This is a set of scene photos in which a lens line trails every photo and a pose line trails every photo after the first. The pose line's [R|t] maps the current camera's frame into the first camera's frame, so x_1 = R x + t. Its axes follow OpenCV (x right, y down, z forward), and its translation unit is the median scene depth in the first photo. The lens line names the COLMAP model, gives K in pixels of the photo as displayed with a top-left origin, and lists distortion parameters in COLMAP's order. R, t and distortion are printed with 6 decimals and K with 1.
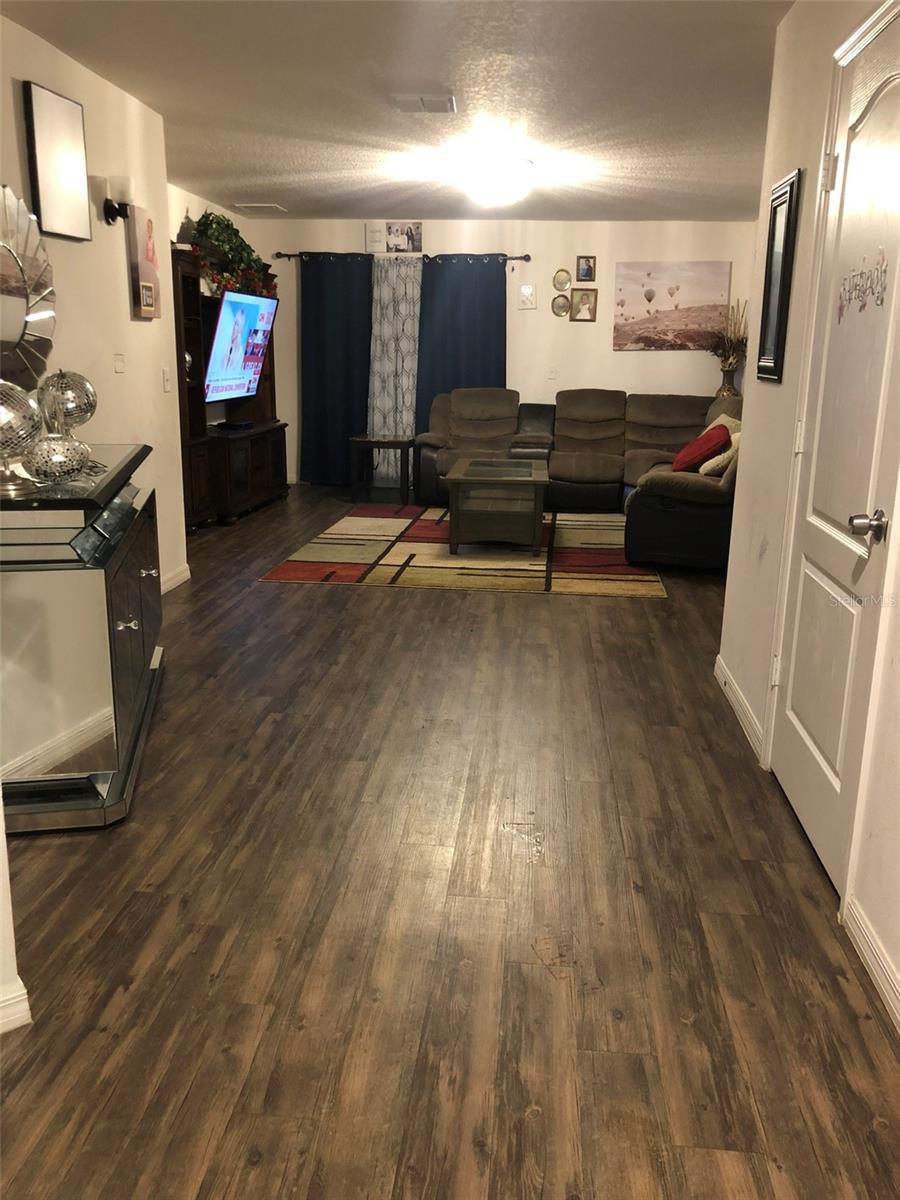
lens RADIAL K [[988.0, 0, 444.6], [0, 988.0, 610.9], [0, 0, 1]] dist [0.011254, -0.036402]
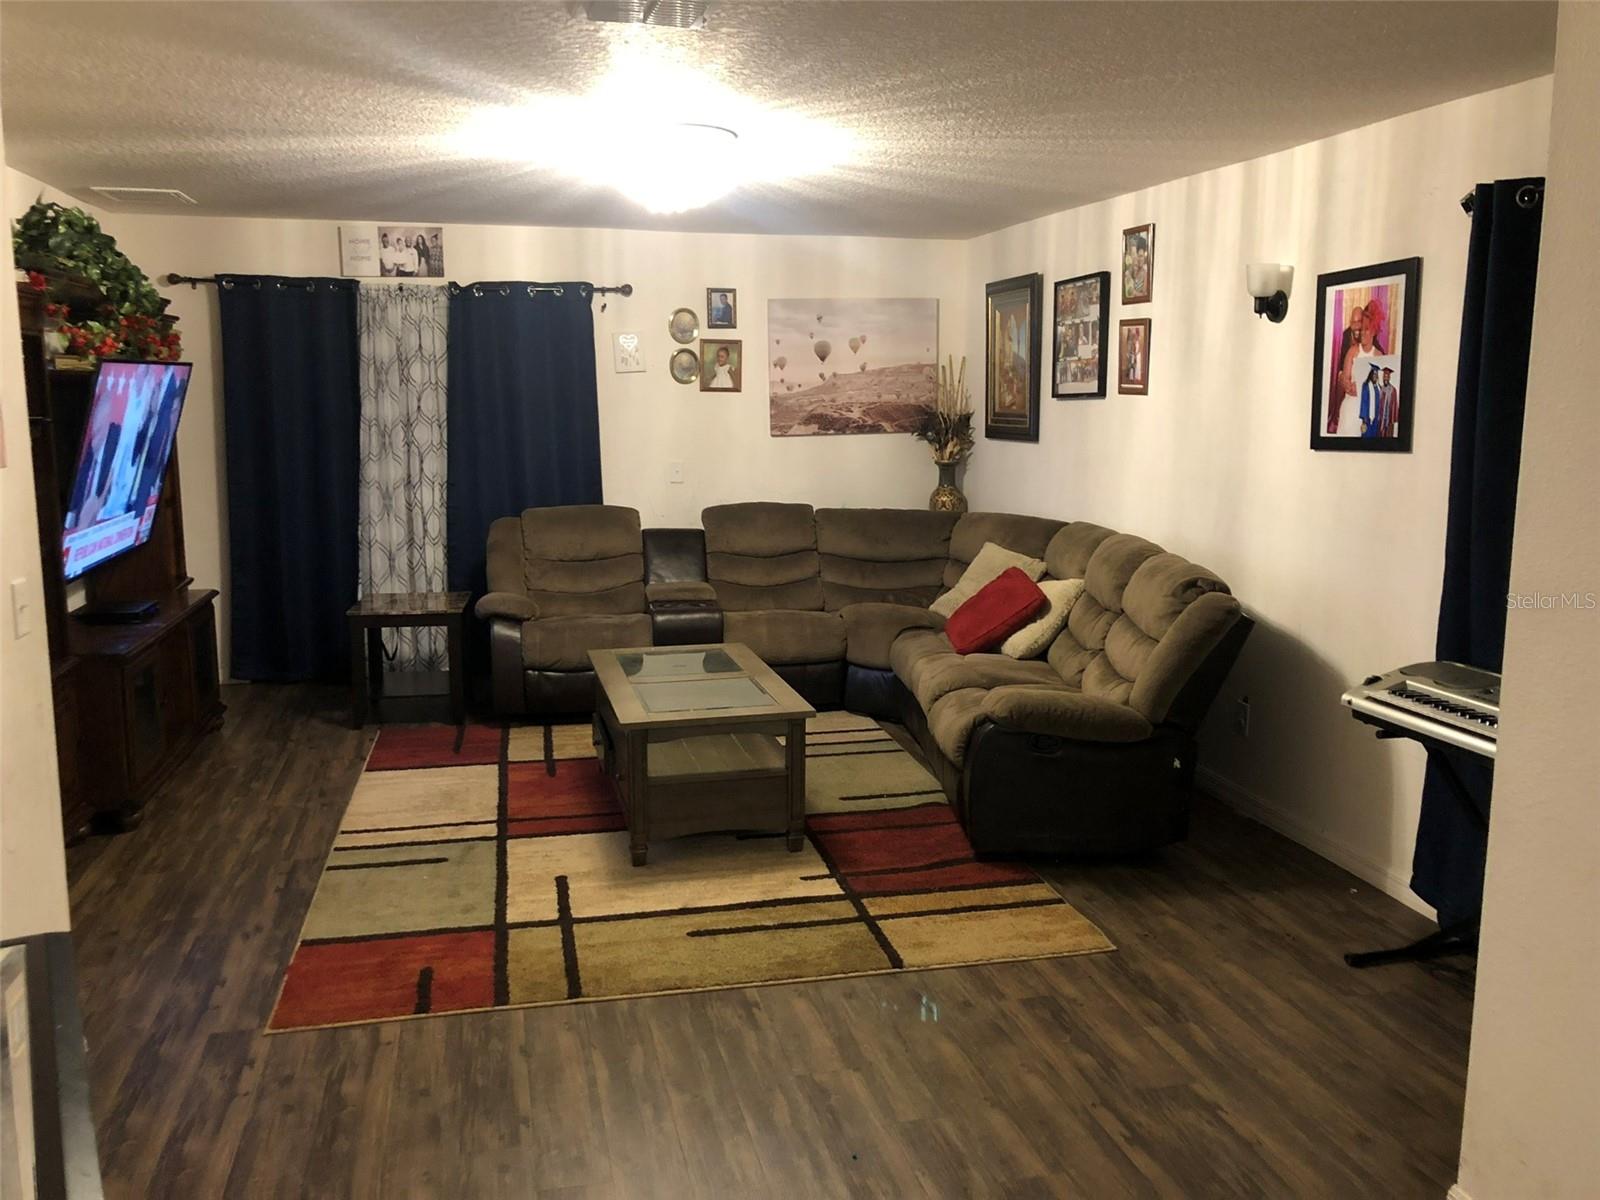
lens RADIAL K [[1317.4, 0, 806.1], [0, 1317.4, 592.8], [0, 0, 1]] dist [0.011254, -0.036402]
pose [[0.942369, -0.062643, 0.328658, -0.152688], [0.094683, 0.992092, -0.082392, -0.163684], [-0.320898, 0.108762, 0.940848, 0.384067]]
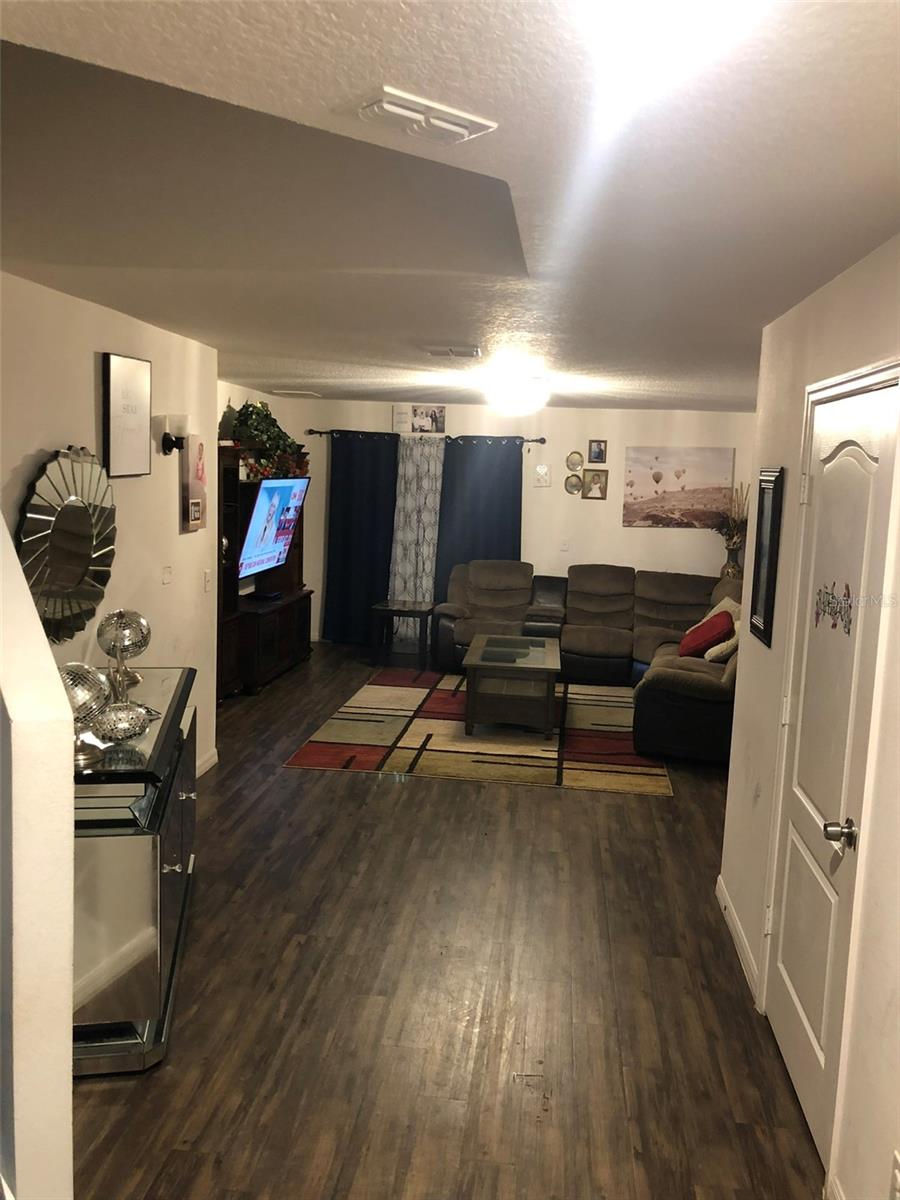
lens RADIAL K [[988.0, 0, 453.4], [0, 988.0, 595.5], [0, 0, 1]] dist [0.011254, -0.036402]
pose [[0.999710, 0.023521, -0.005158, -0.006638], [-0.023992, 0.991242, -0.129859, -0.083784], [0.002058, 0.129945, 0.991519, -0.067661]]
